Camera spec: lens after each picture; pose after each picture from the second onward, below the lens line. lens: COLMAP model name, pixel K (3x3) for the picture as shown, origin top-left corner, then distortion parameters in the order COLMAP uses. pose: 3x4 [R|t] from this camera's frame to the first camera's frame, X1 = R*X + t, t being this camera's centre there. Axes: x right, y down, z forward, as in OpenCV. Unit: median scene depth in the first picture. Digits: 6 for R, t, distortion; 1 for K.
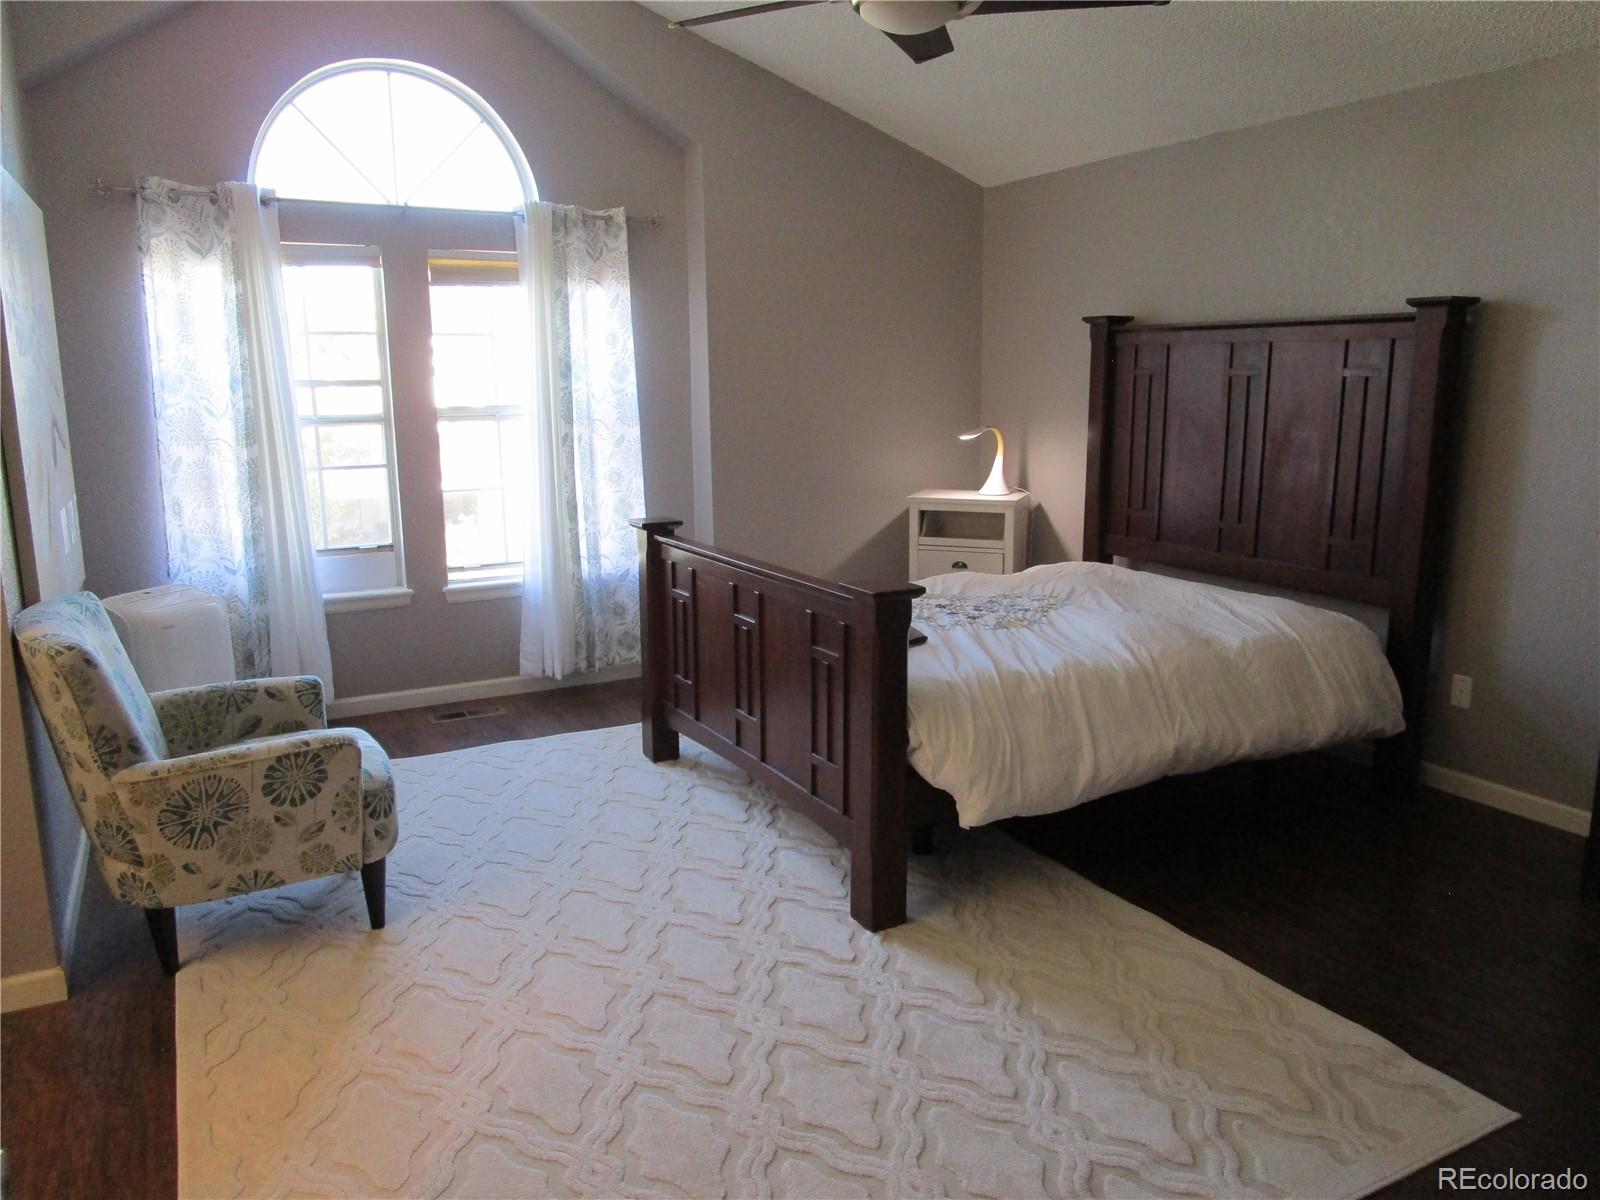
lens RADIAL K [[1138.4, 0, 800.0], [0, 1138.4, 600.0], [0, 0, 1]] dist [-0.033852, 0.015240]
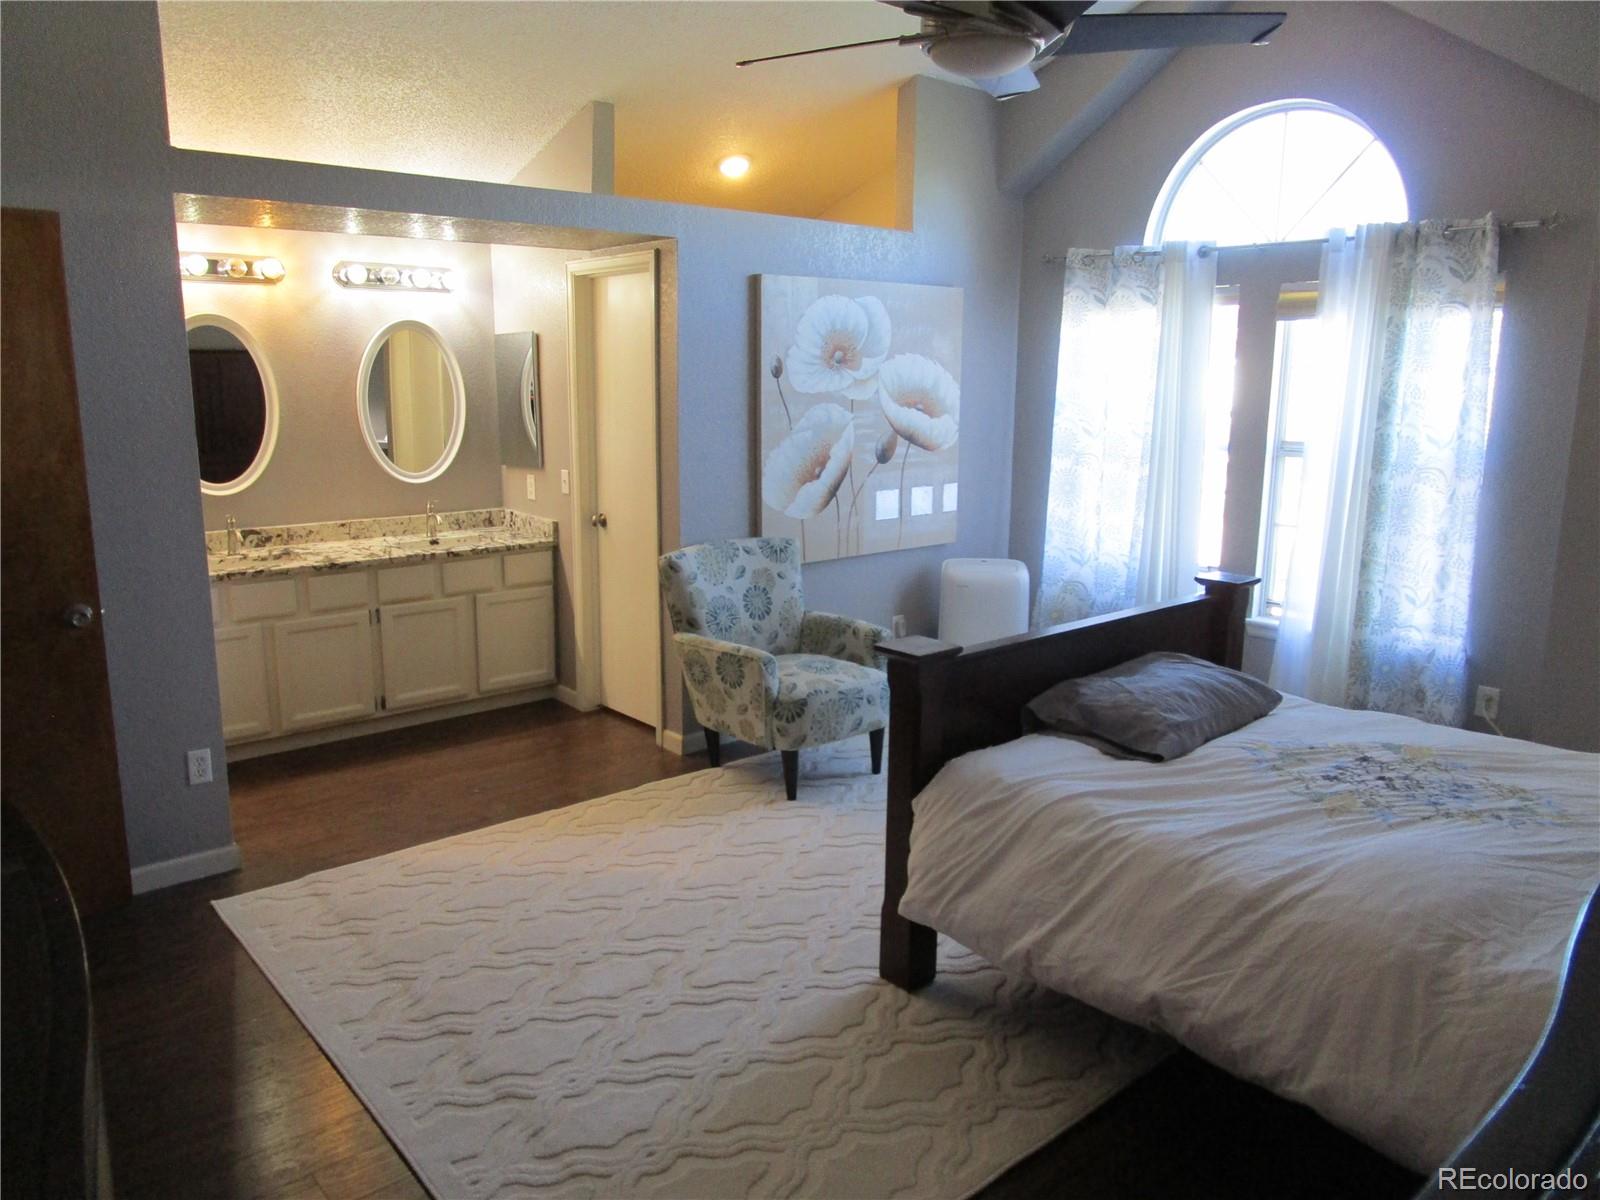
lens RADIAL K [[1138.4, 0, 800.0], [0, 1138.4, 600.0], [0, 0, 1]] dist [-0.033852, 0.015240]
pose [[0.217363, 0.196599, -0.956087, 0.640238], [-0.196391, 0.968284, 0.154458, -0.119109], [0.956130, 0.154194, 0.249079, 0.418965]]
